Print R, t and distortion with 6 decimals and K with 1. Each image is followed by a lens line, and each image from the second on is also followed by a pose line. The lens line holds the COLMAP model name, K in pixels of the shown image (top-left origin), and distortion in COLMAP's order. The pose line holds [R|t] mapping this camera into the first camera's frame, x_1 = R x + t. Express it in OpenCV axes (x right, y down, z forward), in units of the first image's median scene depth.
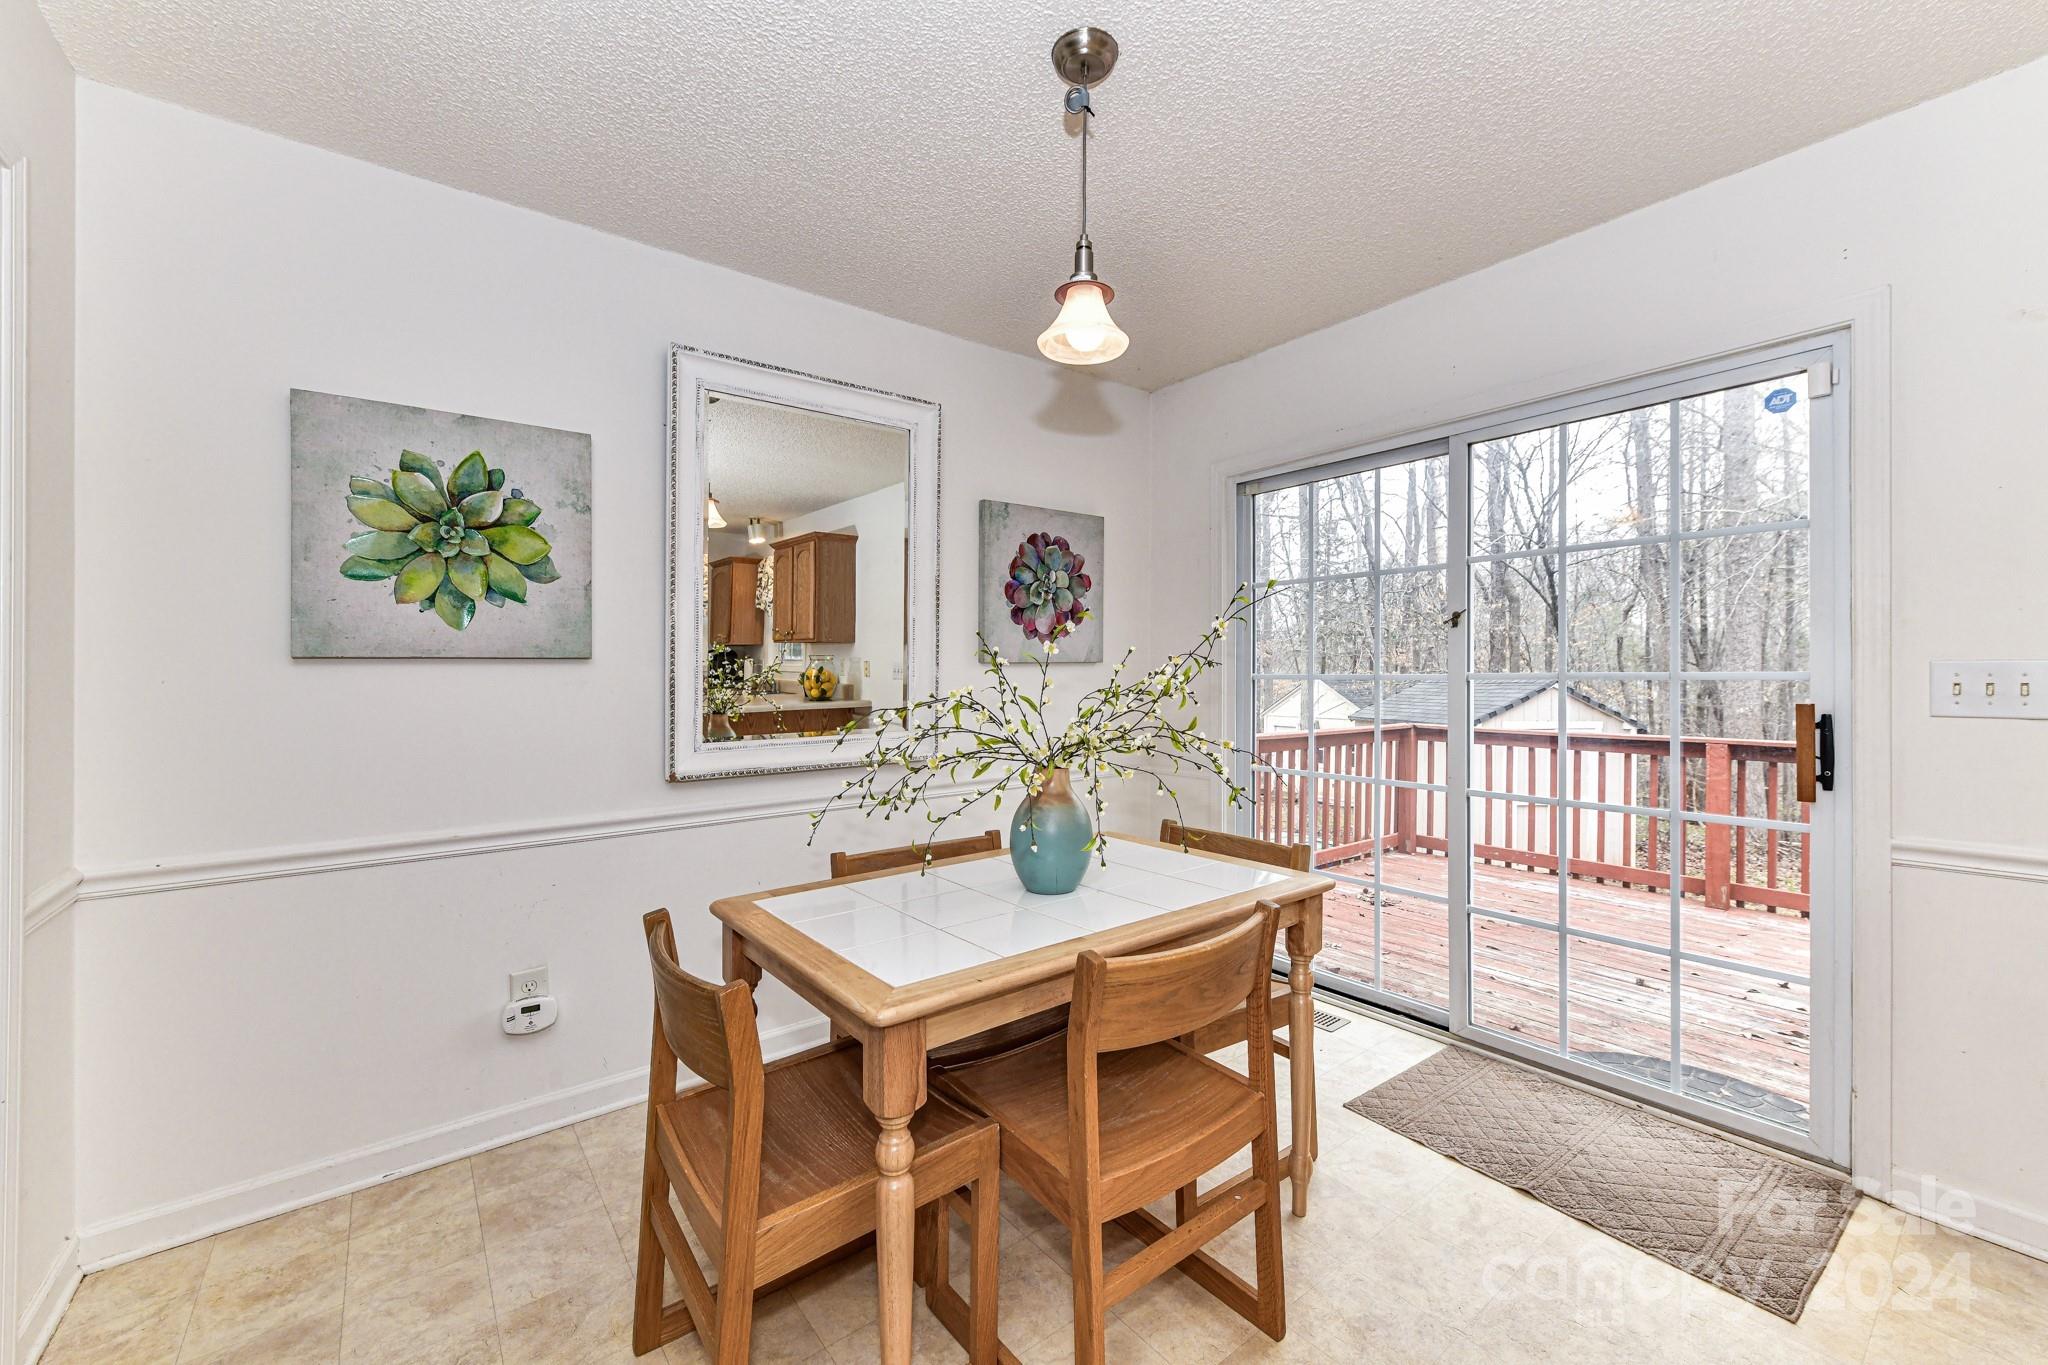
lens RADIAL K [[809.3, 0, 1020.6], [0, 809.3, 670.0], [0, 0, 1]] dist [0.005049, -0.001732]
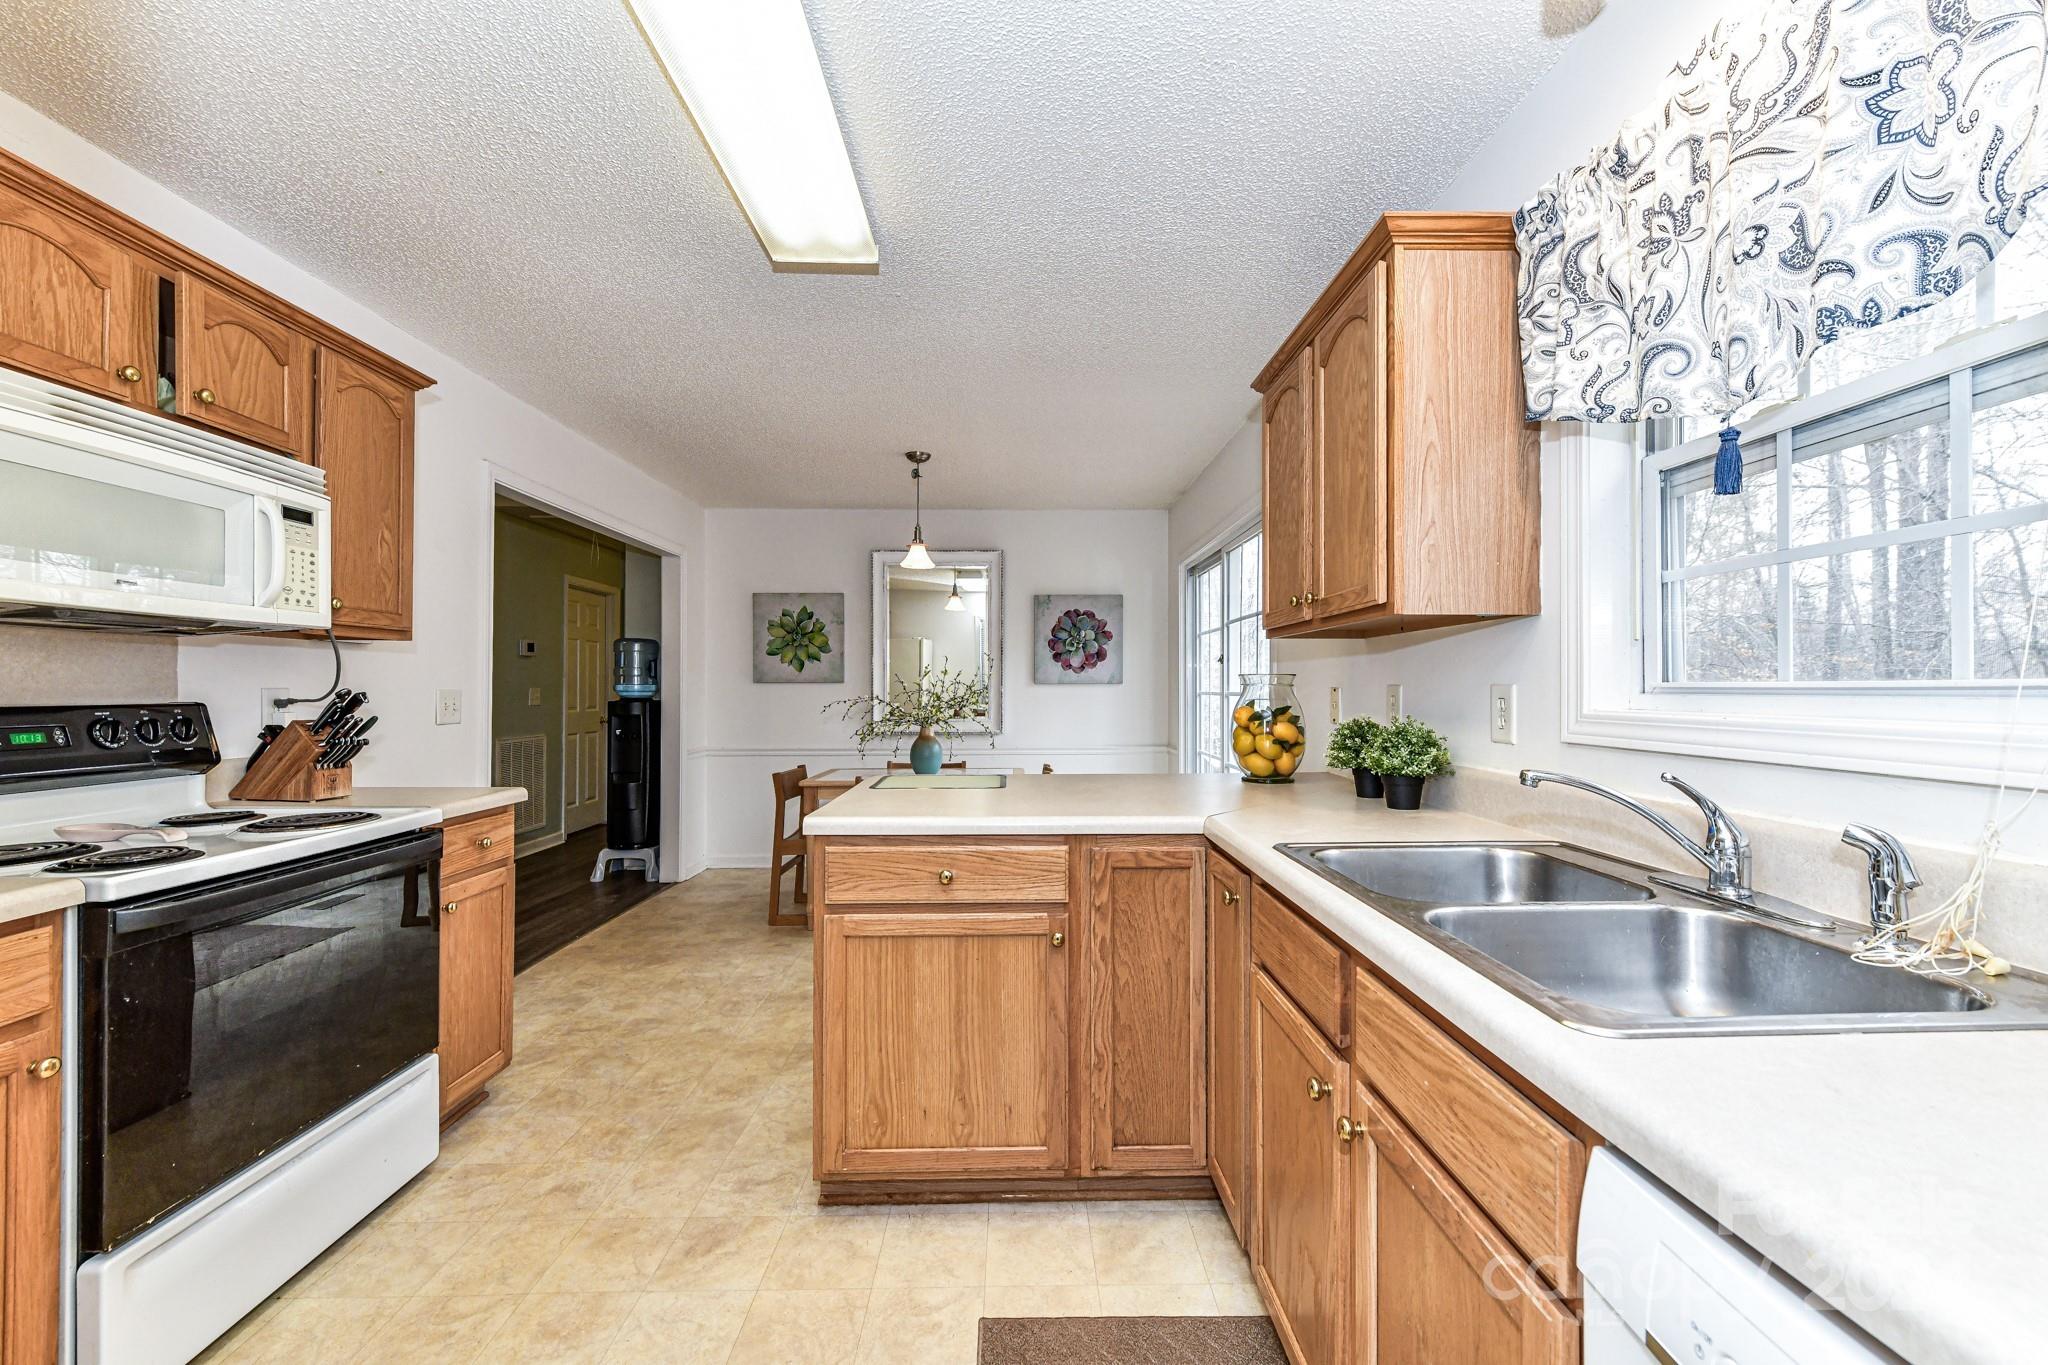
lens RADIAL K [[809.3, 0, 1036.0], [0, 809.3, 691.6], [0, 0, 1]] dist [0.005049, -0.001732]
pose [[0.802685, 0.008608, -0.596340, 1.526241], [-0.003026, 0.999942, 0.010361, -0.014316], [0.596395, -0.006512, 0.802665, -0.690650]]
